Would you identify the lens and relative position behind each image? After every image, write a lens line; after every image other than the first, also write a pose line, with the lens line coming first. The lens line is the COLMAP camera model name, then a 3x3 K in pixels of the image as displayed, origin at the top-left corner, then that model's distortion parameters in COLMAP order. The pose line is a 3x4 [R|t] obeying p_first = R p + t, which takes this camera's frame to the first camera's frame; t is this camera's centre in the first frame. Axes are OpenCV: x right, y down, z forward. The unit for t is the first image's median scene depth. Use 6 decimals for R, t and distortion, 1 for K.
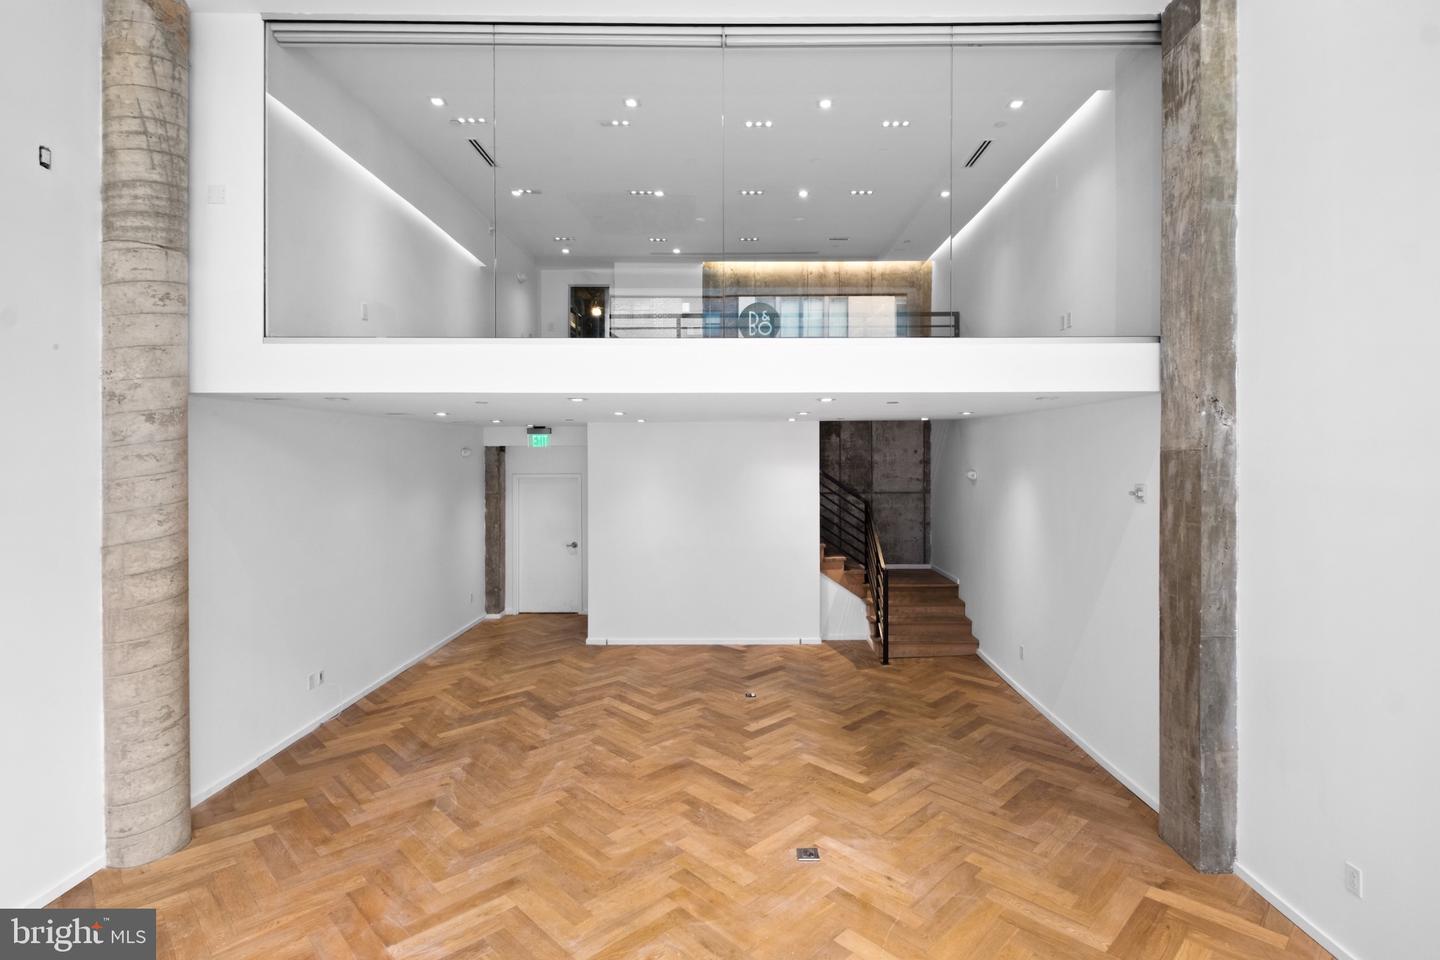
lens RADIAL K [[706.1, 0, 736.8], [0, 706.1, 452.8], [0, 0, 1]] dist [0.016322, -0.012876]
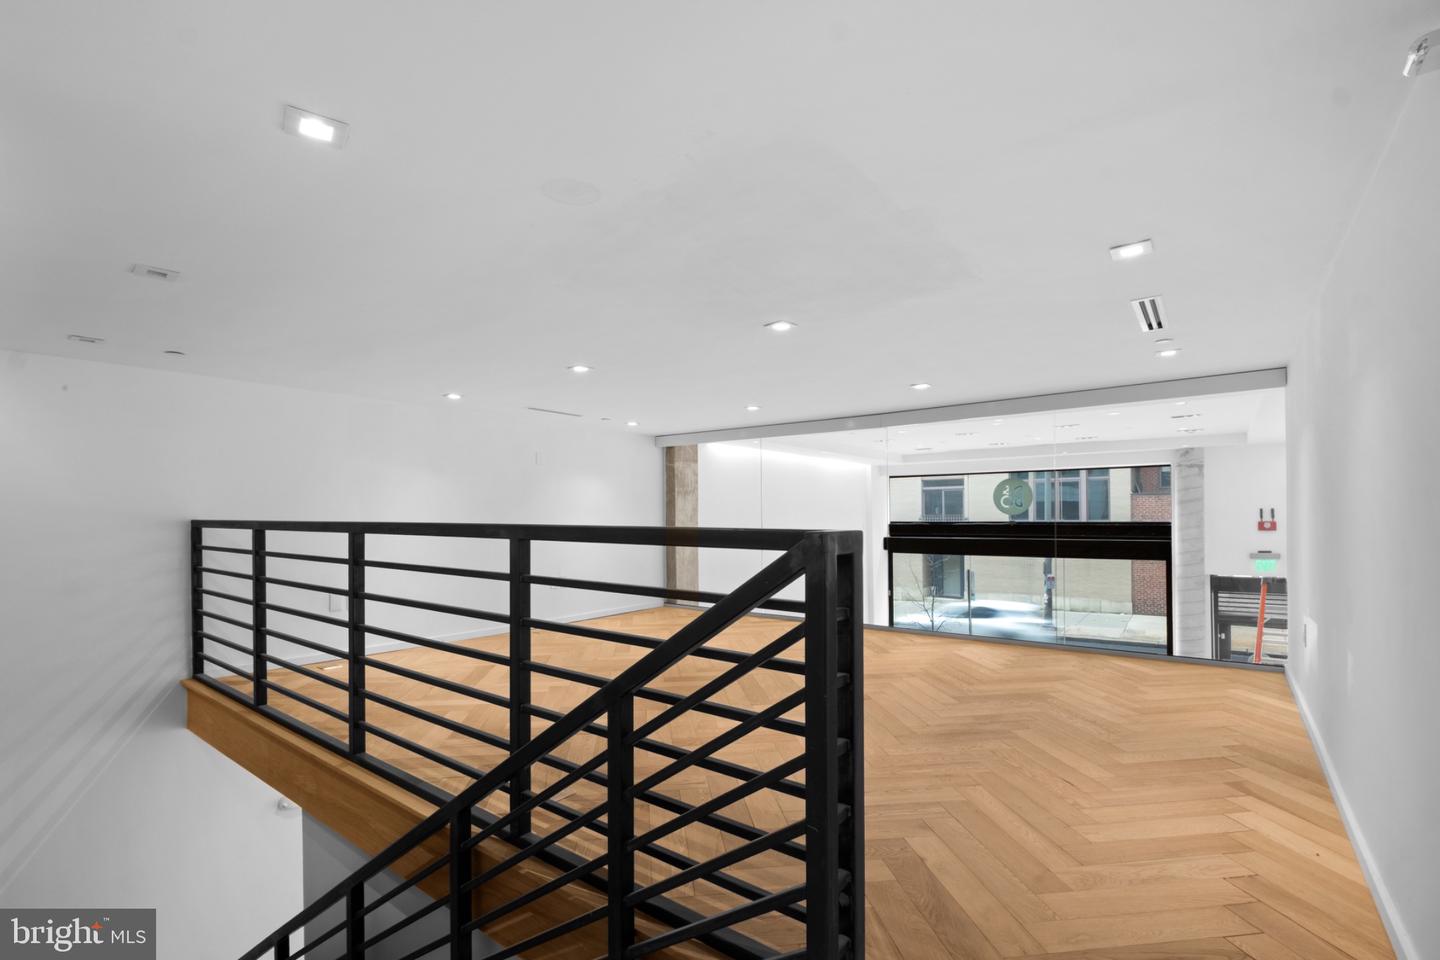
lens RADIAL K [[631.9, 0, 725.1], [0, 631.9, 497.5], [0, 0, 1]] dist [0.010836, -0.008379]
pose [[-0.791743, 0.025907, 0.610305, -0.475254], [0.006504, 0.999401, -0.033987, -0.330628], [-0.610820, -0.022939, -0.791437, 1.914062]]
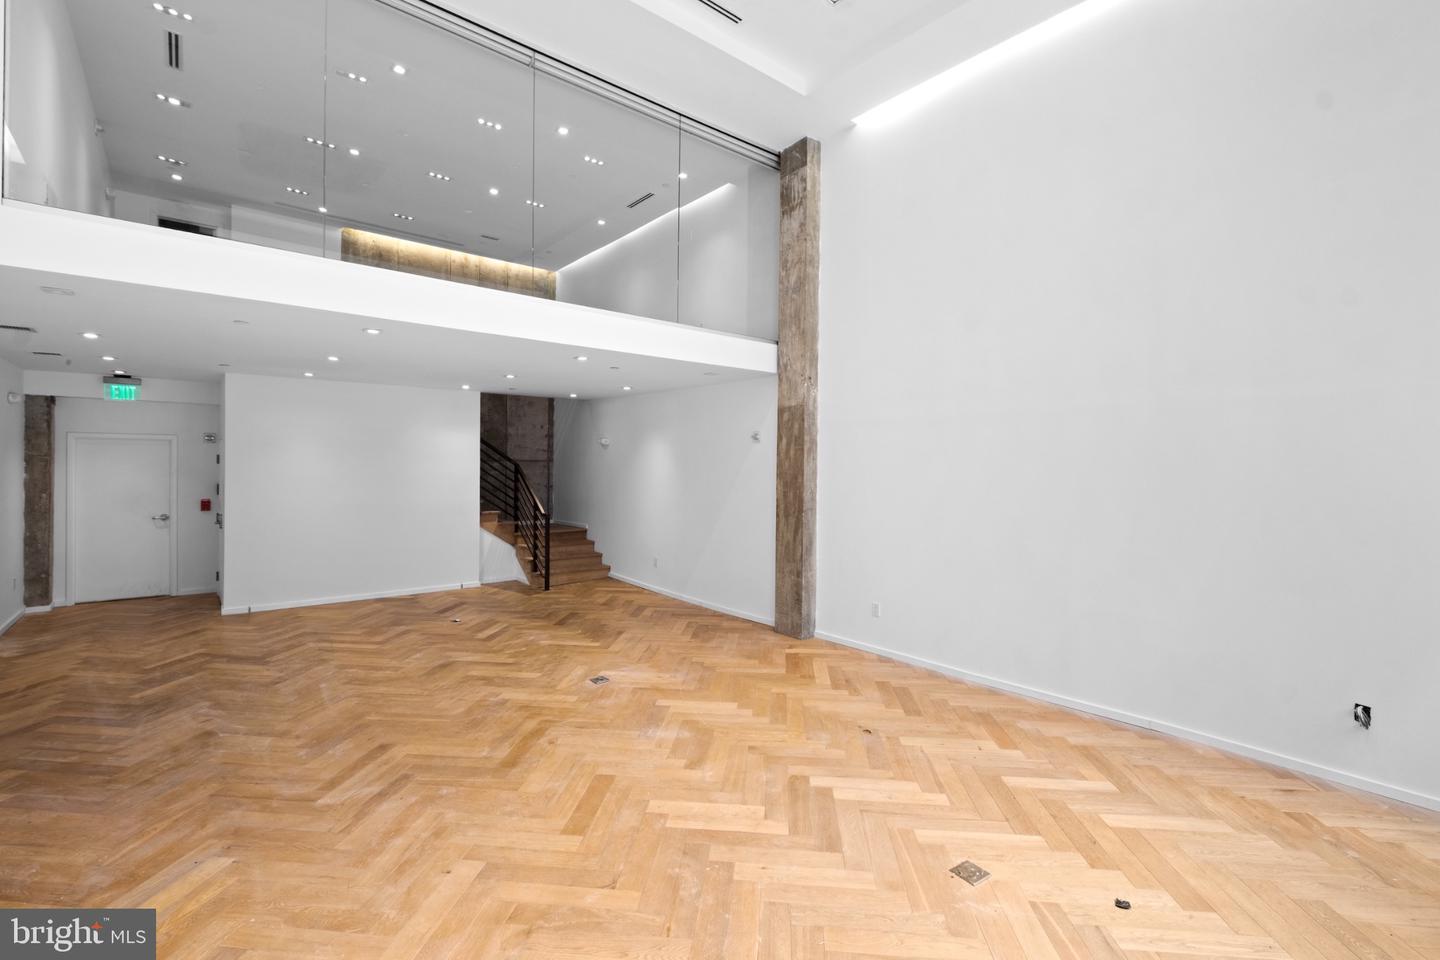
lens RADIAL K [[646.9, 0, 725.1], [0, 646.9, 465.3], [0, 0, 1]] dist [0.009970, -0.008780]
pose [[0.765413, 0.008424, 0.643484, -0.420361], [-0.011163, 0.999938, 0.000188, 0.114715], [-0.643443, -0.007327, 0.765459, -0.096494]]
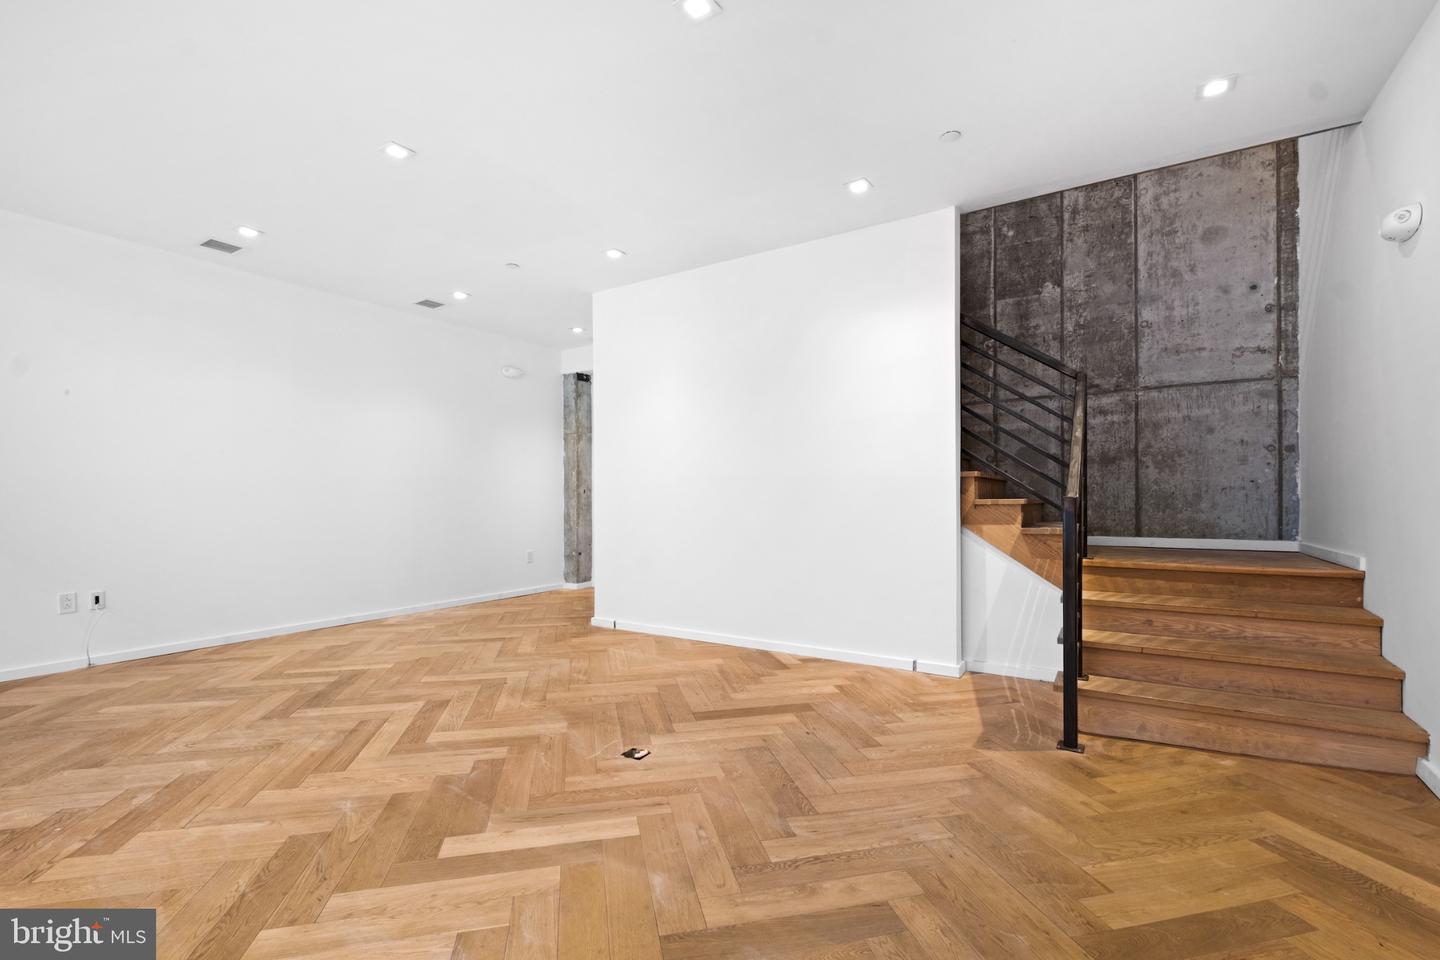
lens RADIAL K [[631.9, 0, 725.1], [0, 631.9, 497.5], [0, 0, 1]] dist [0.010836, -0.008379]
pose [[0.844551, -0.001906, -0.535472, 0.354078], [0.004422, 0.999984, 0.003416, 0.244308], [0.535458, -0.005252, 0.844546, 0.923751]]
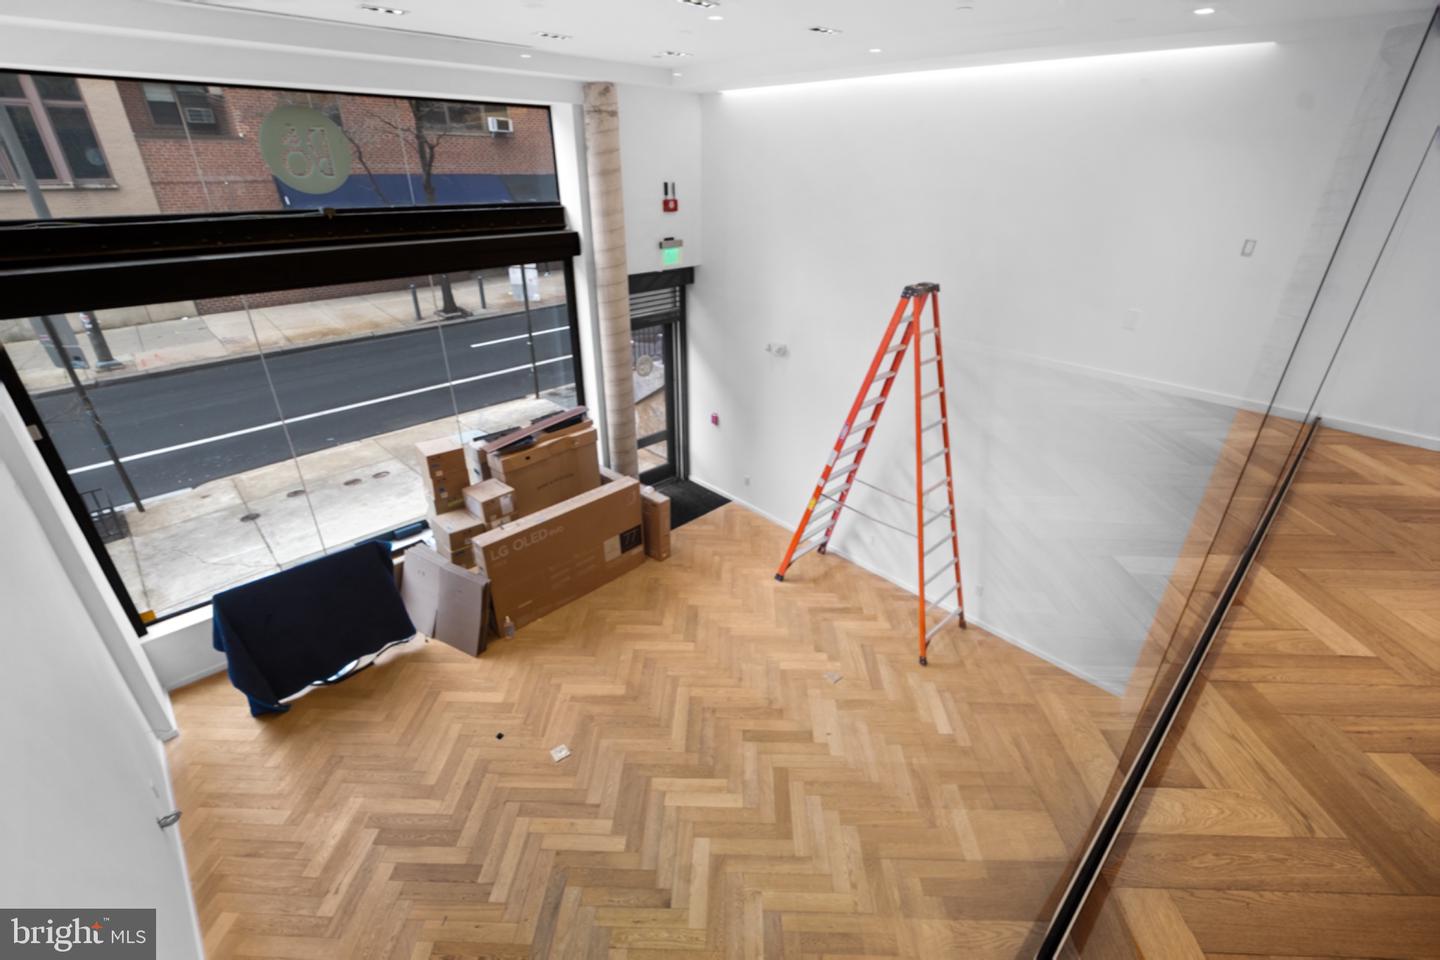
lens RADIAL K [[617.0, 0, 720.0], [0, 617.0, 480.0], [0, 0, 1]] dist [0.008787, -0.007618]
pose [[-0.724473, 0.303123, -0.619077, 0.378571], [-0.009238, 0.893769, 0.448433, -0.374908], [0.689242, 0.330596, -0.644711, 0.844959]]
